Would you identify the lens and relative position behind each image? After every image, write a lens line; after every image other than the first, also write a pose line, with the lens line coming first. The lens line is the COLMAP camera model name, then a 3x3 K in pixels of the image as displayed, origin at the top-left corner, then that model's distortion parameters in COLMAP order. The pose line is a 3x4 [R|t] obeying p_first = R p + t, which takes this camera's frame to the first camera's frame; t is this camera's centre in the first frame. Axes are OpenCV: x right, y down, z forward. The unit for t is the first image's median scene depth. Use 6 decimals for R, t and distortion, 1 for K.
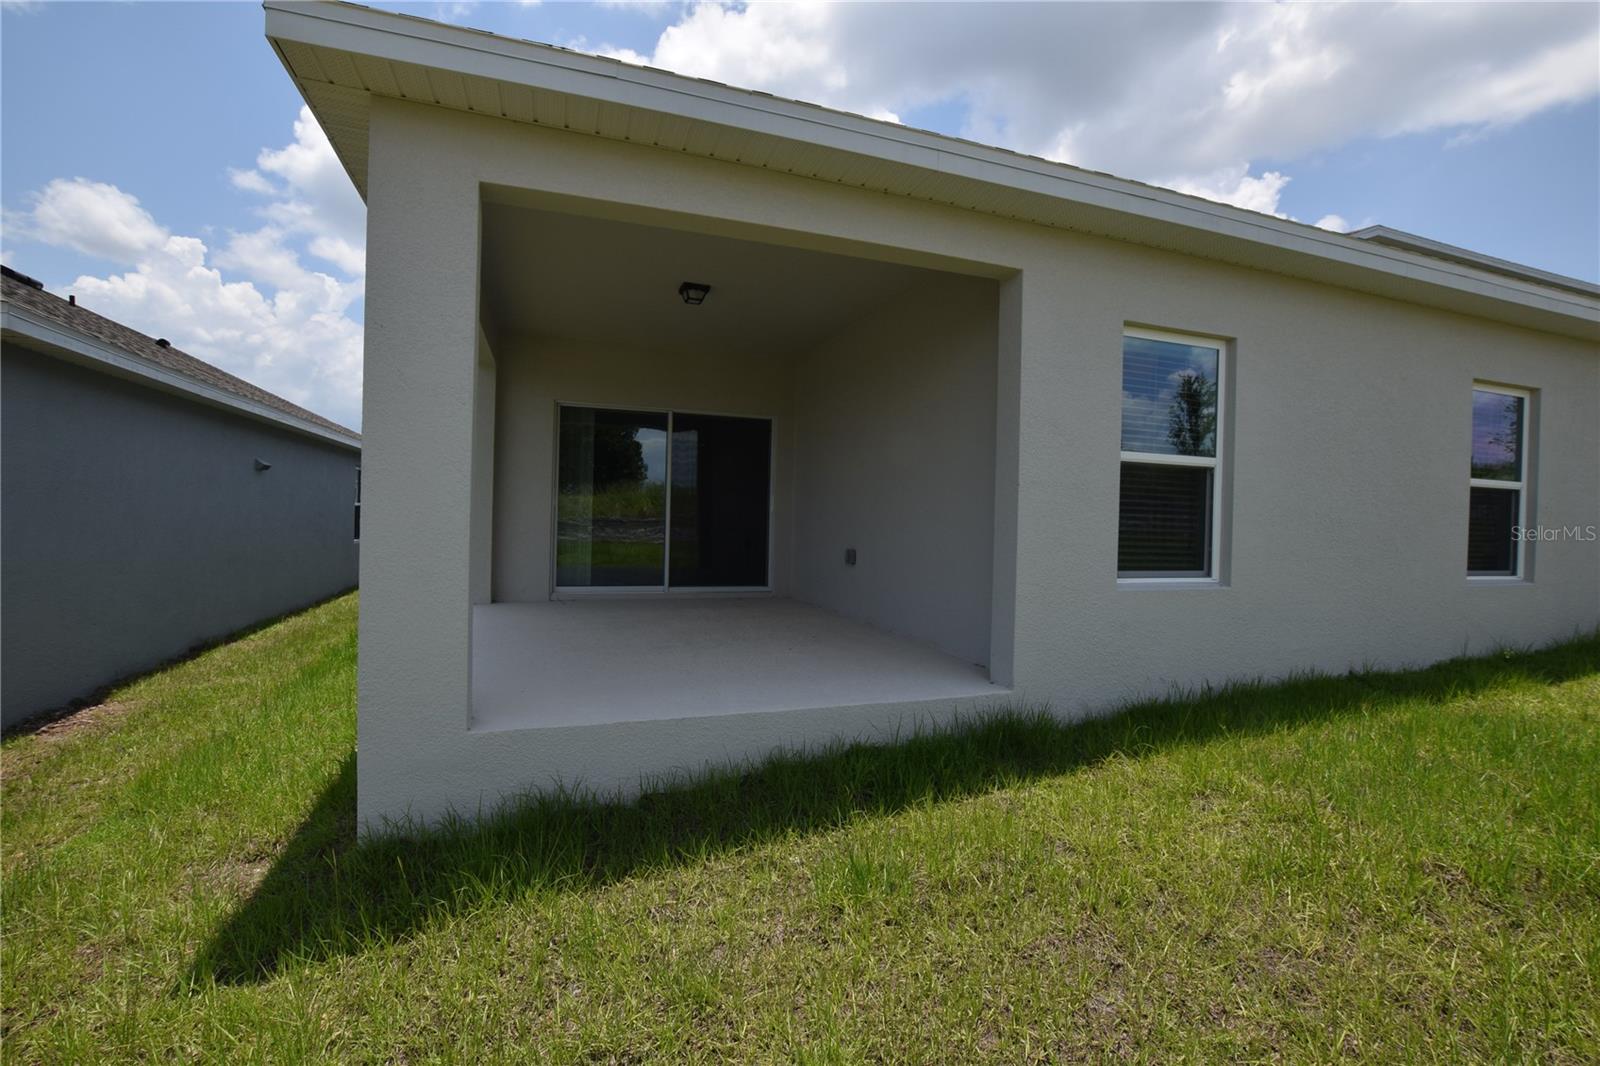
lens RADIAL K [[687.6, 0, 764.8], [0, 687.6, 537.9], [0, 0, 1]] dist [0.000166, 0.000123]
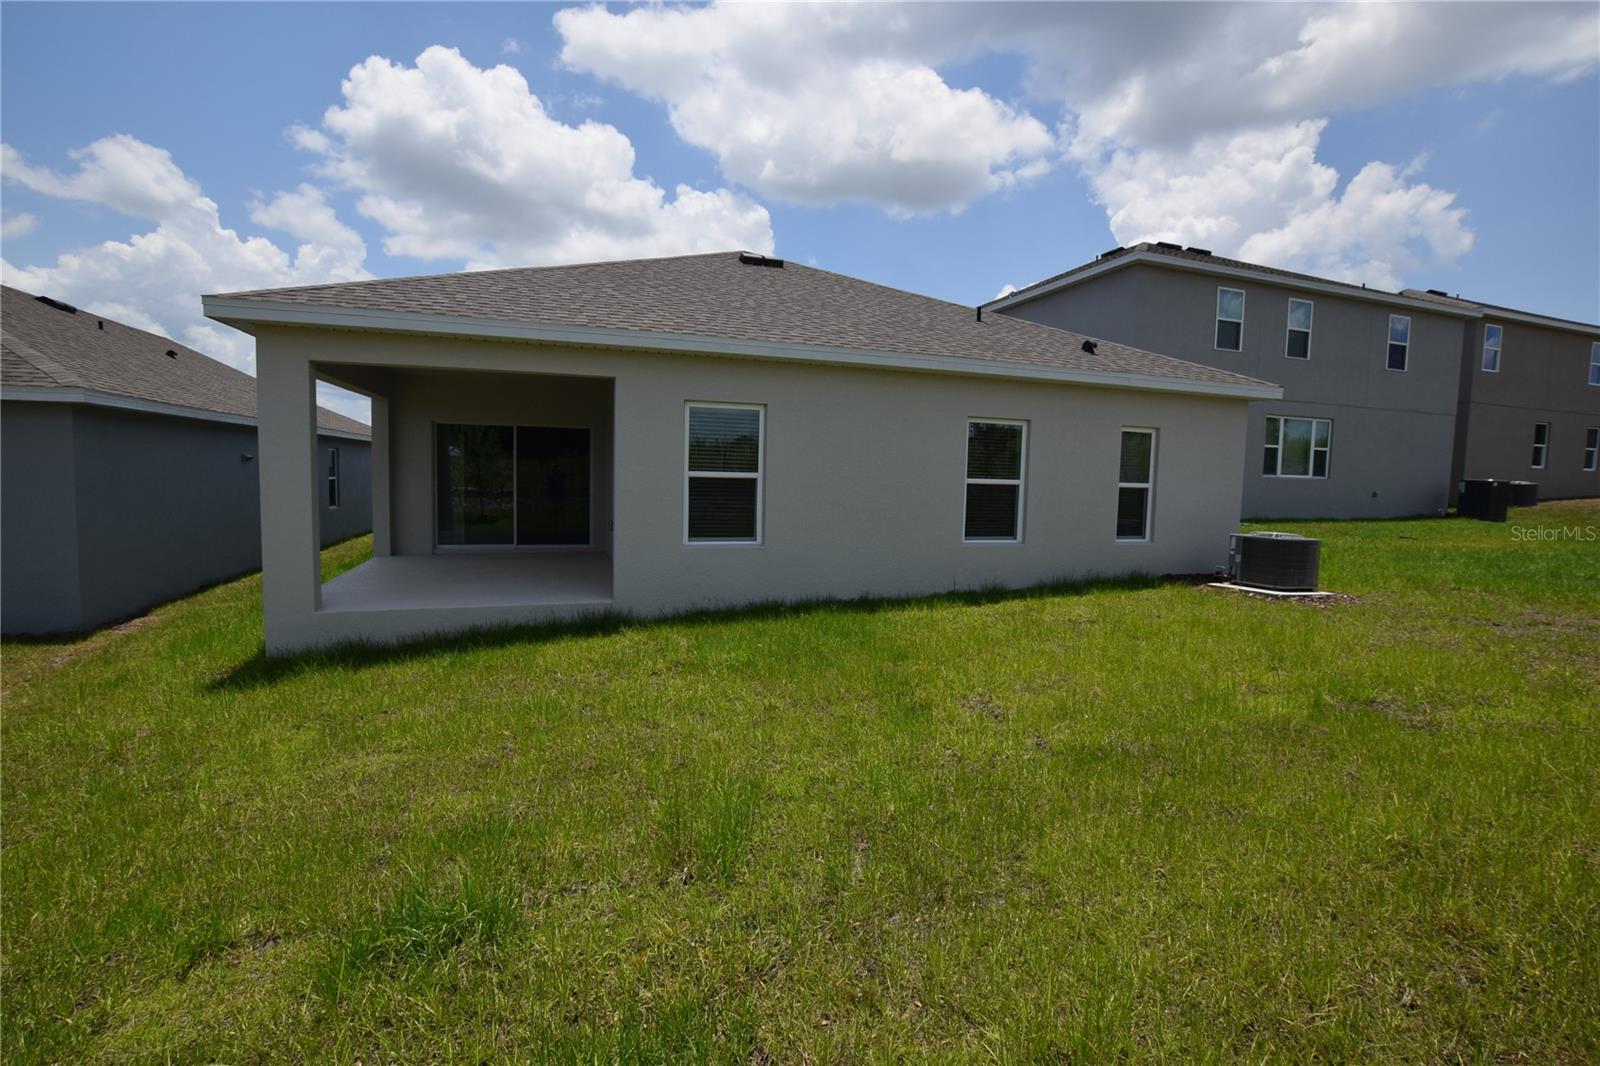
lens RADIAL K [[709.3, 0, 792.0], [0, 709.3, 524.5], [0, 0, 1]] dist [-0.030244, 0.000631]
pose [[0.999995, 0.002985, -0.001244, 0.510178], [-0.002934, 0.999224, 0.039275, -0.037769], [0.001361, -0.039271, 0.999228, -0.562049]]
